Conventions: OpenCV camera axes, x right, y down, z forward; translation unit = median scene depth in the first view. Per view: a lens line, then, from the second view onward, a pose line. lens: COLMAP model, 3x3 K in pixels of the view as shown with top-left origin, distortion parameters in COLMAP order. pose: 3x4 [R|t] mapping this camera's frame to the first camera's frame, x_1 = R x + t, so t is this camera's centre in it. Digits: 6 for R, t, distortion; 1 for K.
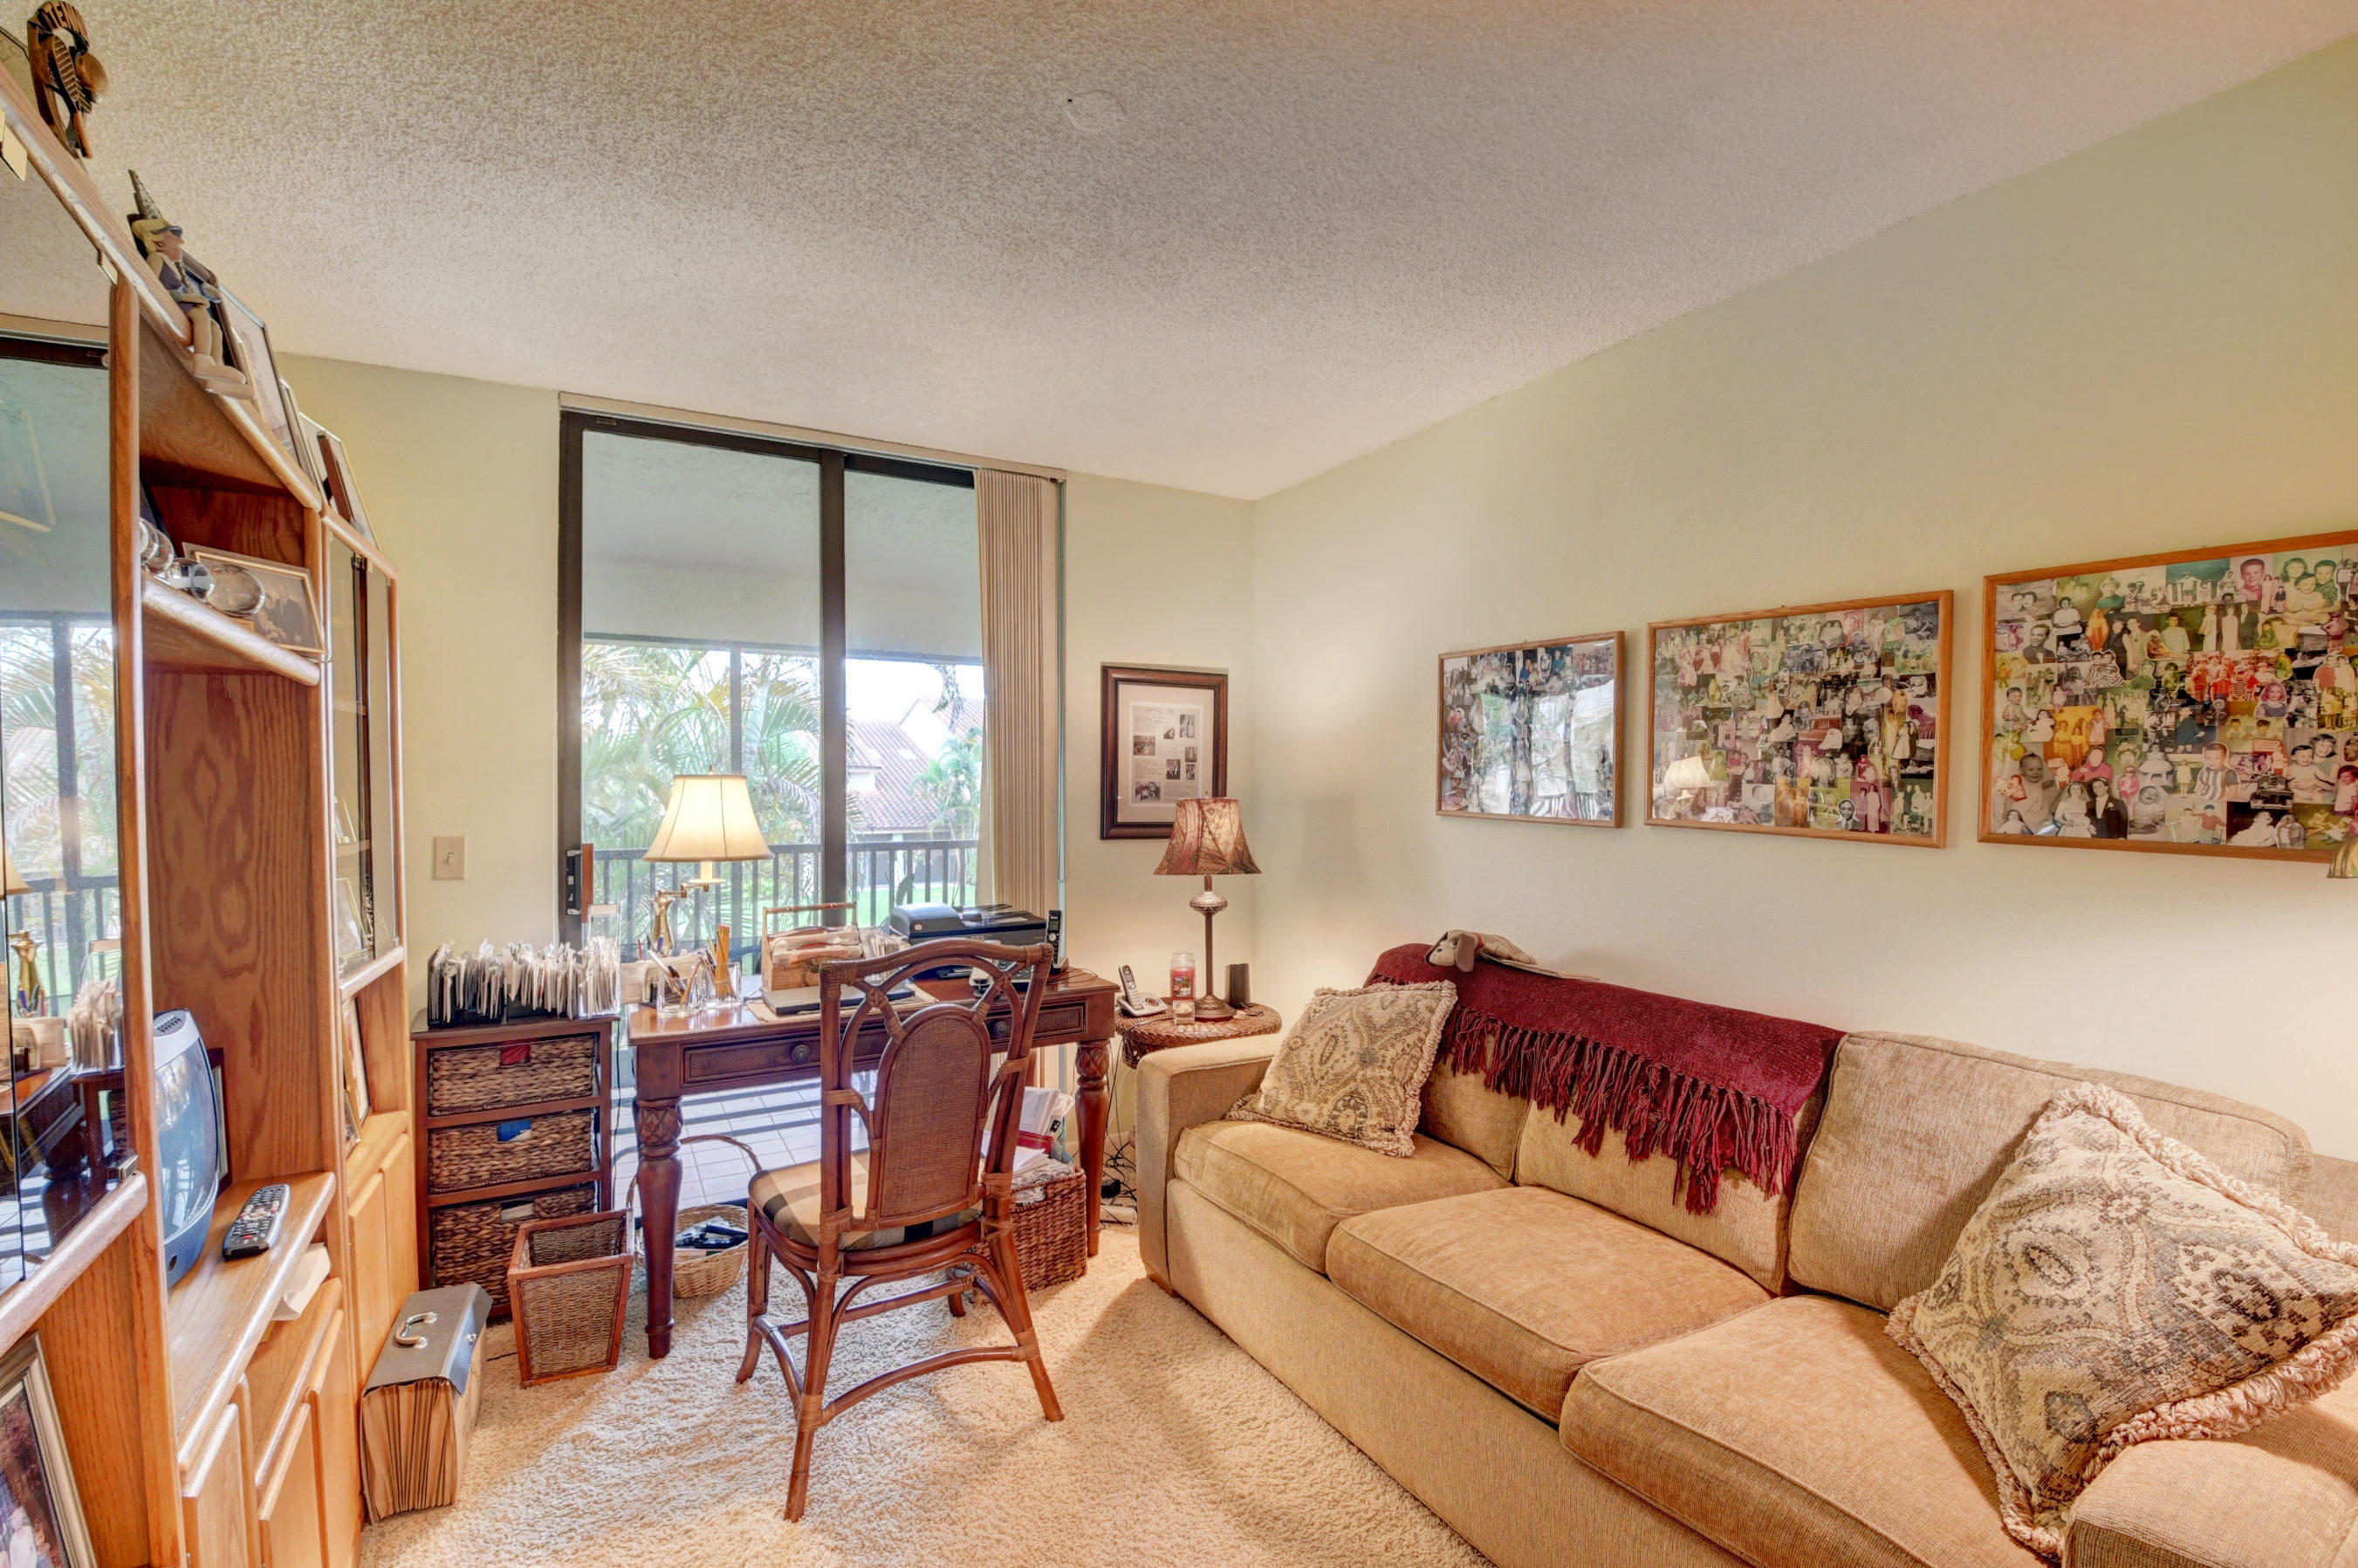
lens RADIAL K [[1038.6, 0, 1167.2], [0, 1038.6, 767.1], [0, 0, 1]] dist [0.000720, -0.016124]
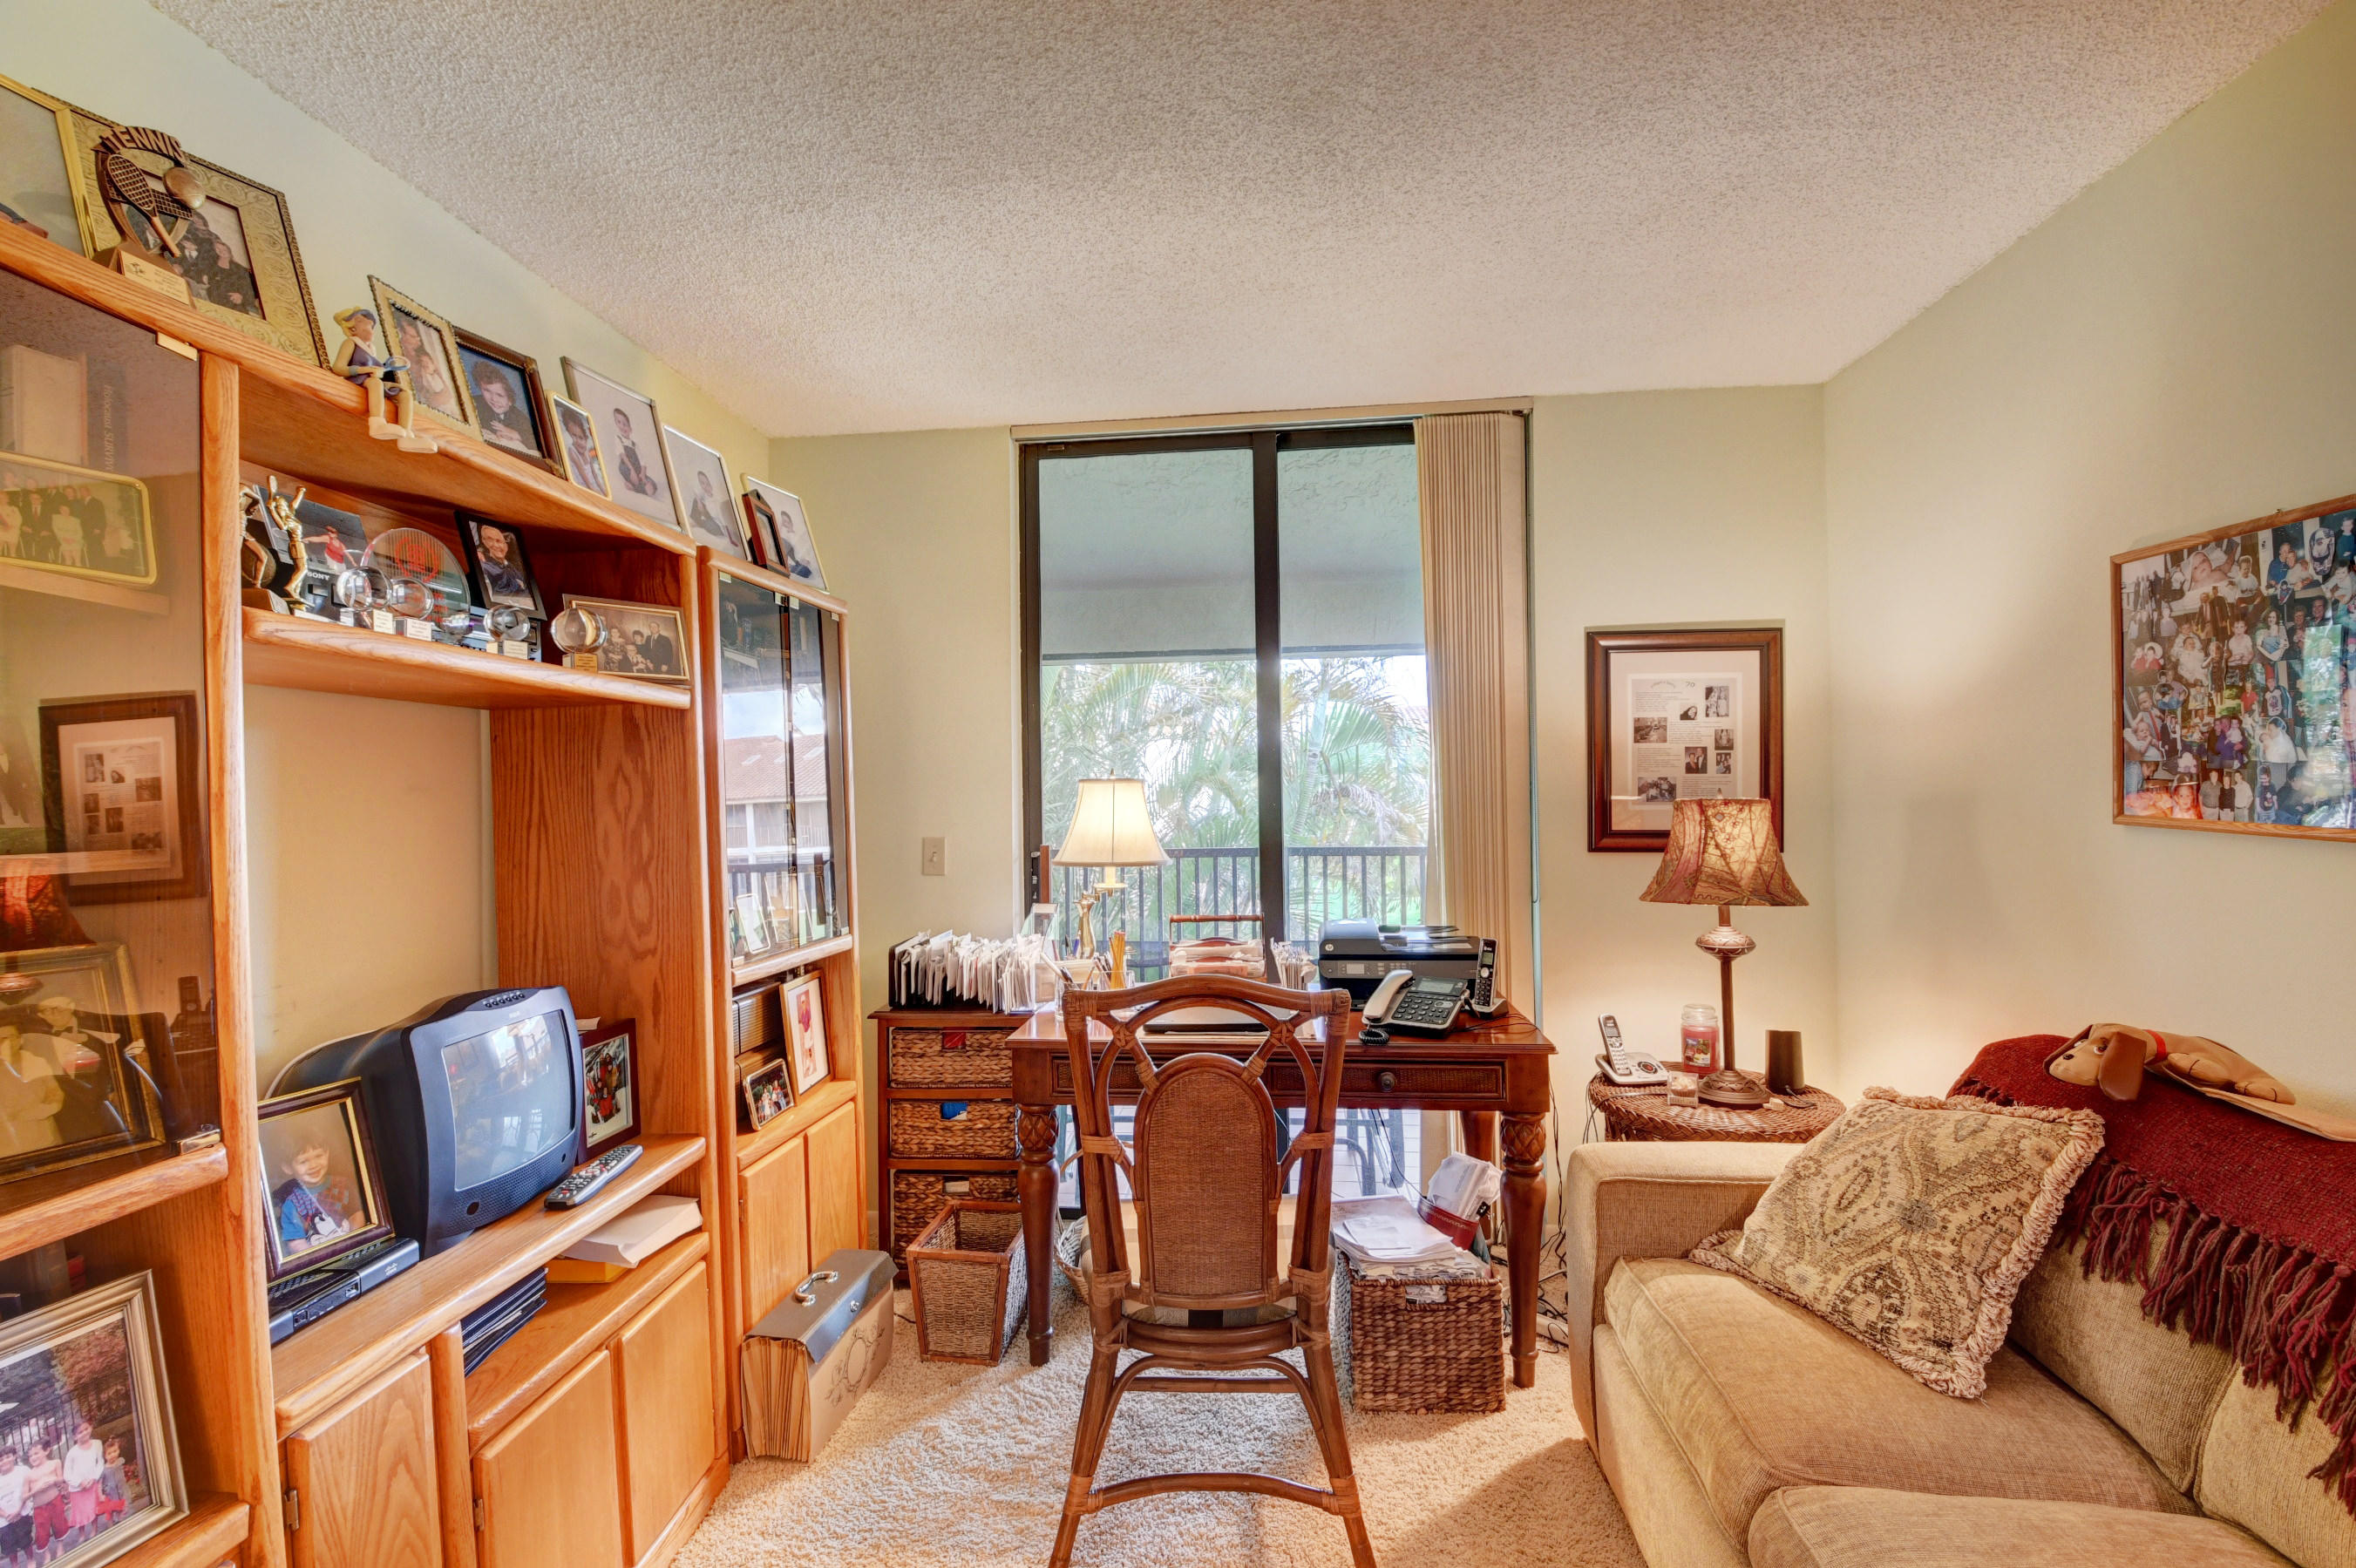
lens RADIAL K [[1037.8, 0, 1163.7], [0, 1037.8, 771.4], [0, 0, 1]] dist [0.000720, -0.016124]
pose [[0.821061, -0.022892, -0.570381, 0.177437], [0.024792, 0.999683, -0.004434, 0.005905], [0.570302, -0.010501, 0.821368, 0.237165]]
